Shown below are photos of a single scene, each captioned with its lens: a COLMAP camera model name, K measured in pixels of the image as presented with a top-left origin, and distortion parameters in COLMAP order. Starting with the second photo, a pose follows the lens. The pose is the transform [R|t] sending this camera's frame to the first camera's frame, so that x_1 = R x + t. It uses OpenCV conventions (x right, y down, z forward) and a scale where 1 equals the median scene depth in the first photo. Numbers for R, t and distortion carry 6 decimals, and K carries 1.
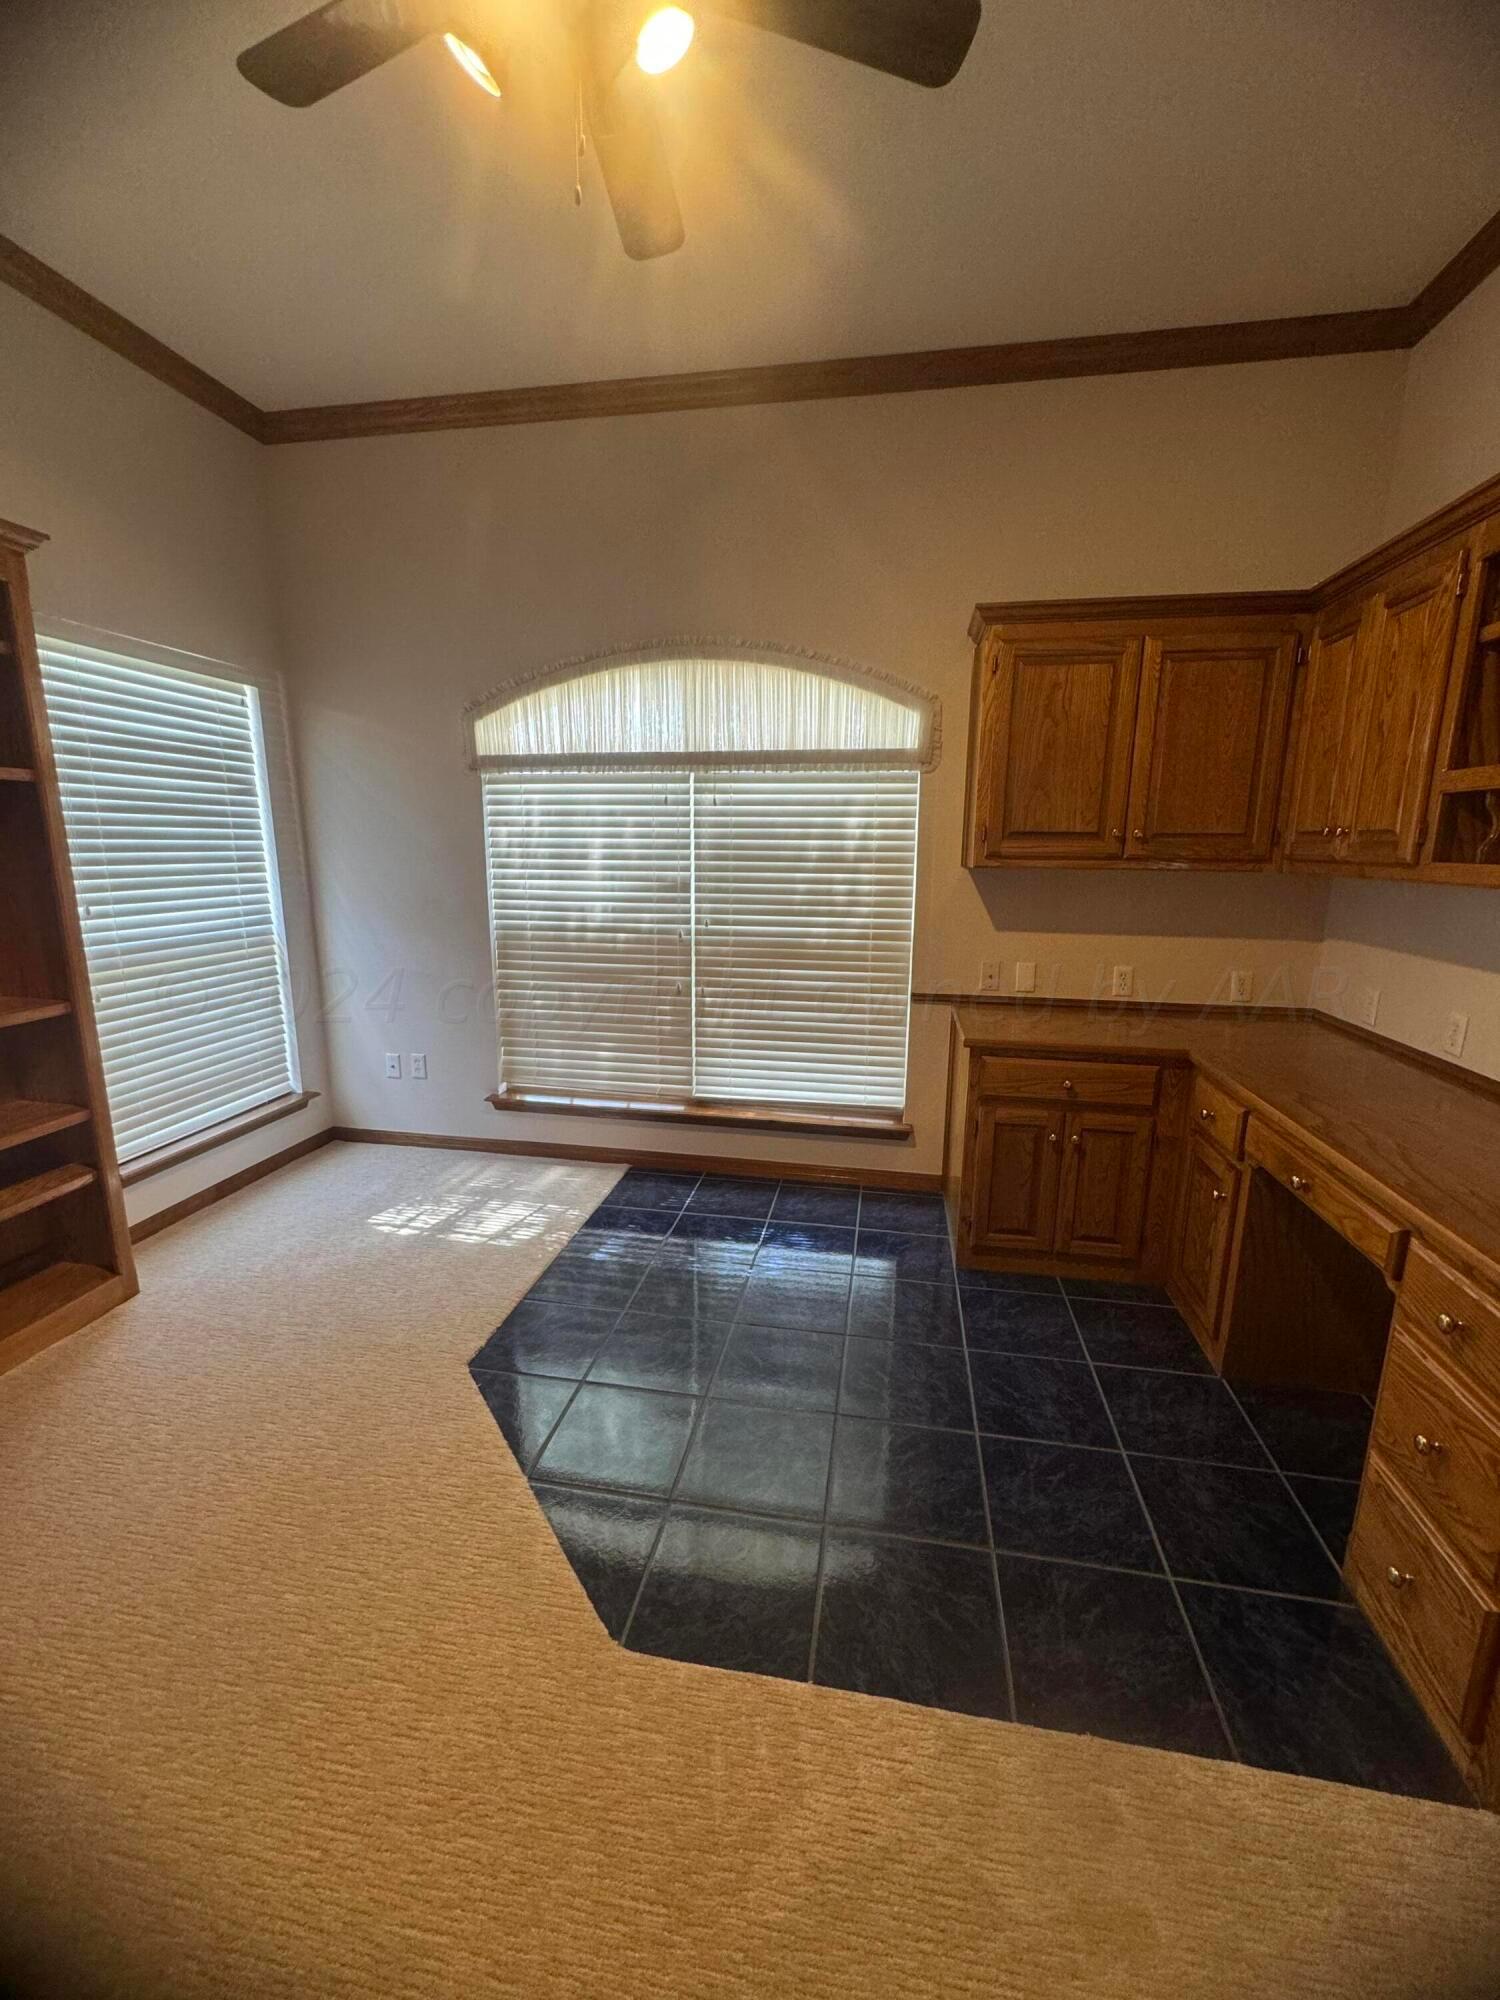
lens RADIAL K [[801.8, 0, 749.4], [0, 801.8, 988.1], [0, 0, 1]] dist [-0.002502, 0.000799]
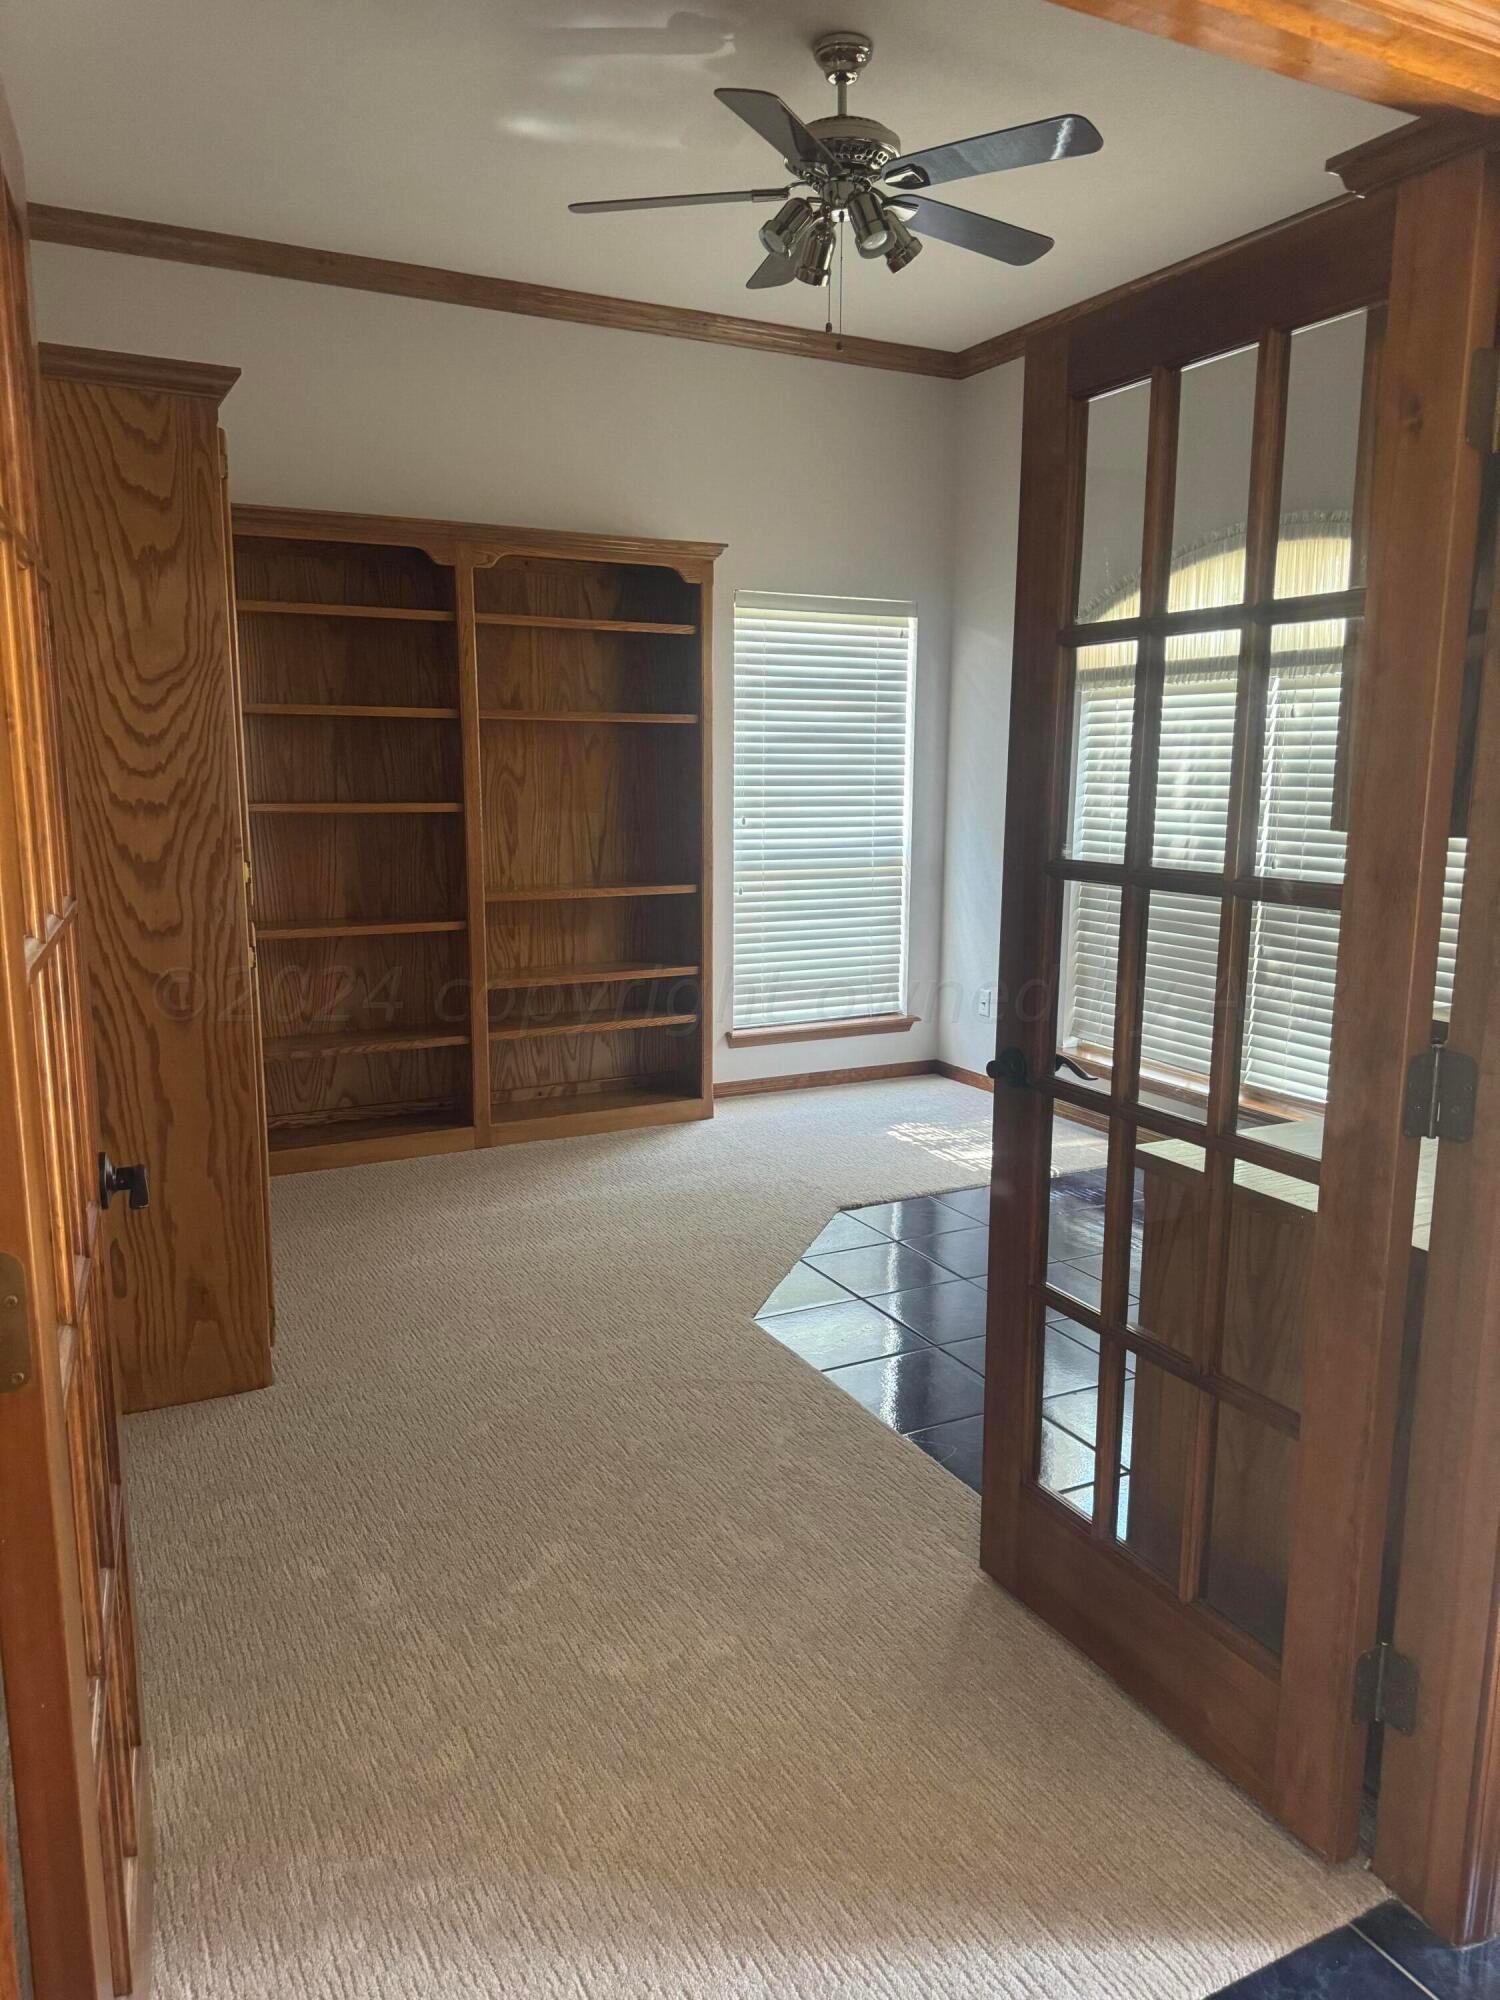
lens RADIAL K [[1402.0, 0, 751.1], [0, 1402.0, 1005.6], [0, 0, 1]] dist [-0.005473, -0.025692]
pose [[0.604386, 0.126833, -0.786531, 0.758222], [-0.137895, 0.989000, 0.053521, 0.055478], [0.784667, 0.076112, 0.615227, -0.255461]]
